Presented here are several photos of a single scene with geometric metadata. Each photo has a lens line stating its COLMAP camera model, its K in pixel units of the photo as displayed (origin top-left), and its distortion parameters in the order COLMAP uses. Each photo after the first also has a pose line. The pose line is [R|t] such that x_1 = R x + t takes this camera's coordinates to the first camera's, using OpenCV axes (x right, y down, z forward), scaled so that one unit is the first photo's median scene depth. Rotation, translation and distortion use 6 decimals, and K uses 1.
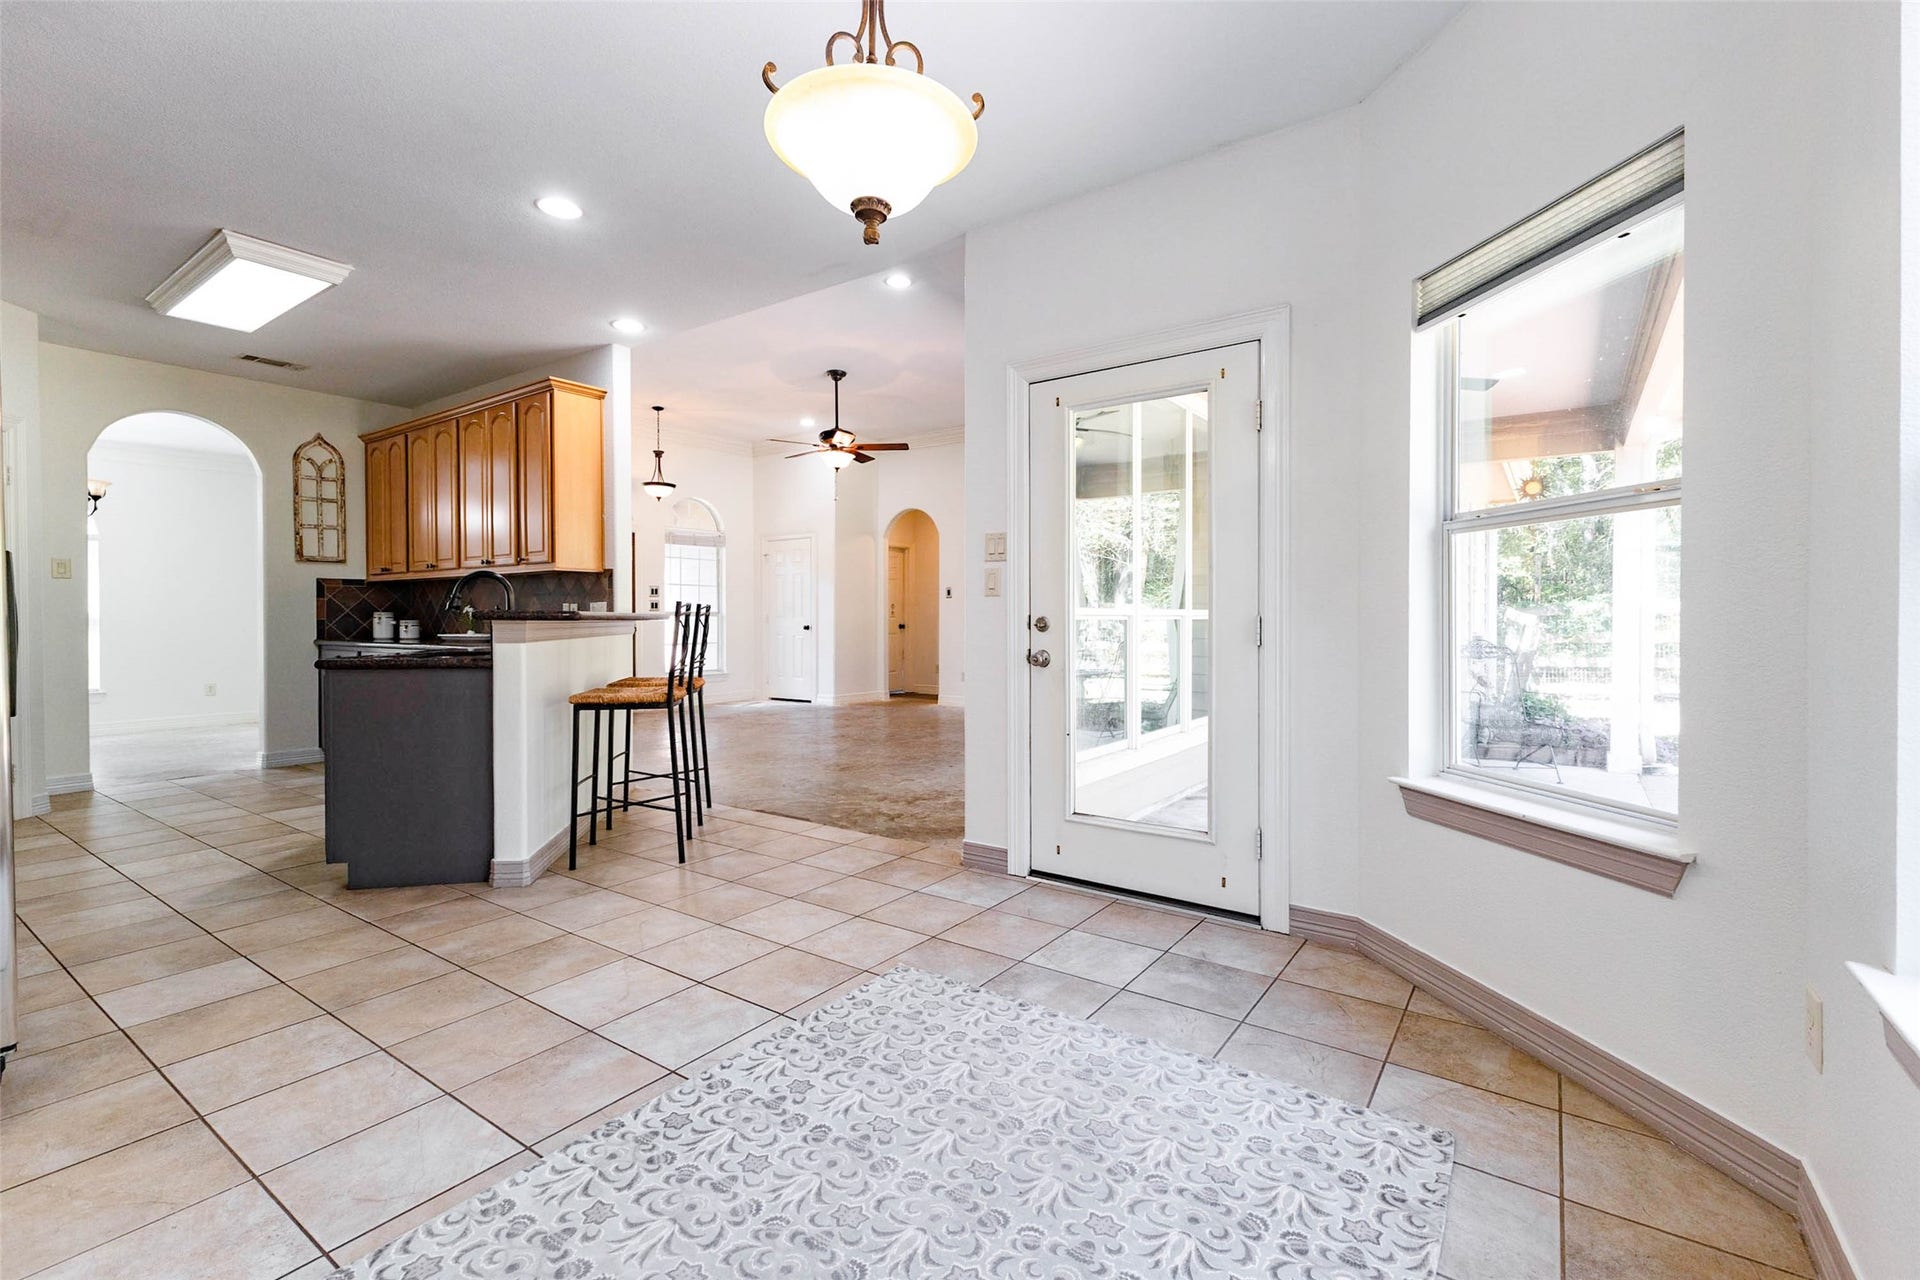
lens RADIAL K [[840.0, 0, 965.5], [0, 840.0, 628.9], [0, 0, 1]] dist [0.026961, -0.003727]
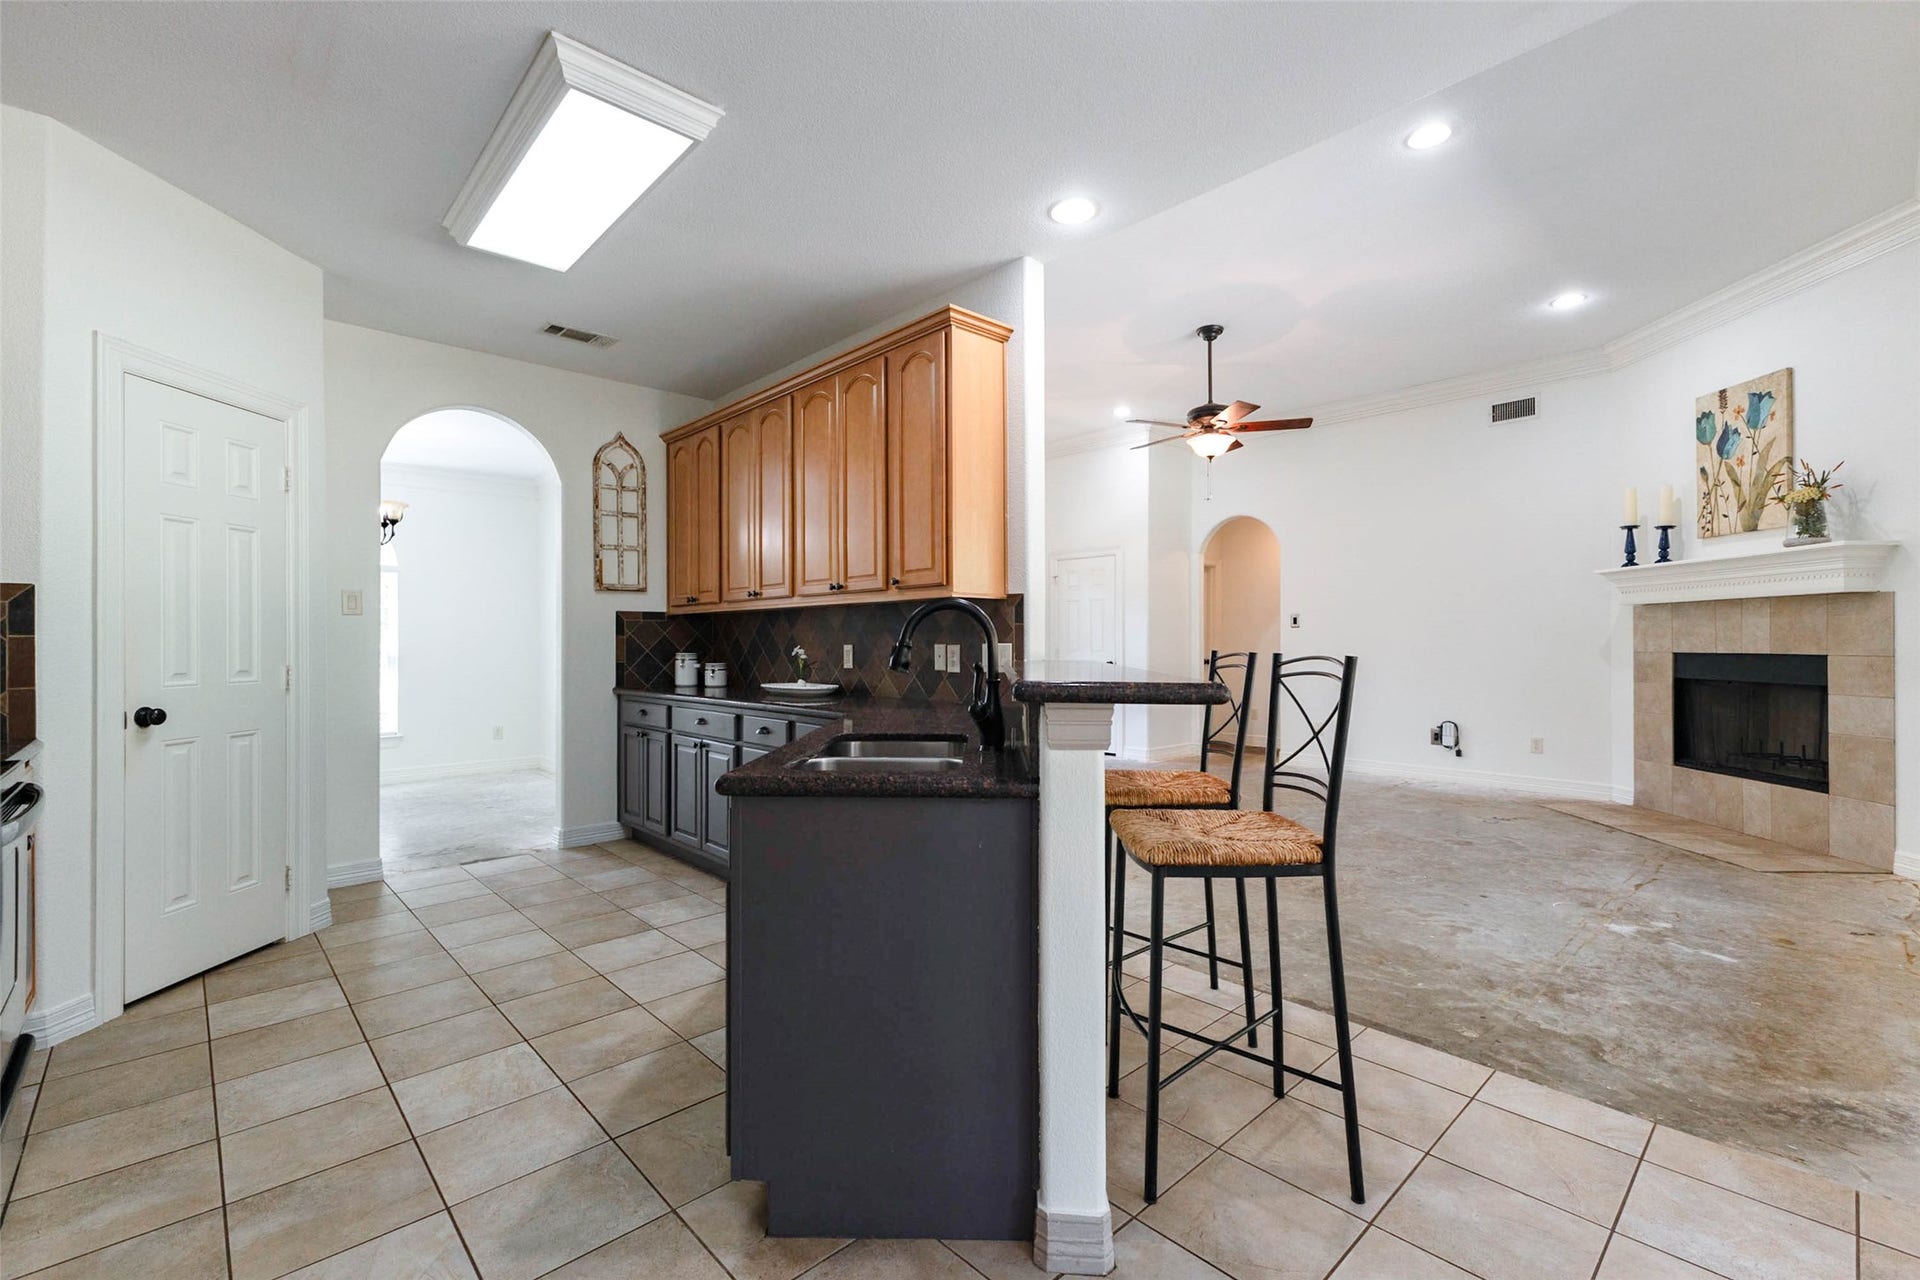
lens RADIAL K [[840.0, 0, 961.9], [0, 840.0, 641.8], [0, 0, 1]] dist [0.026961, -0.003727]
pose [[0.978172, -0.001342, -0.207793, -0.279787], [-0.001638, 0.999898, -0.014166, -0.020189], [0.207791, 0.014197, 0.978070, 0.292090]]
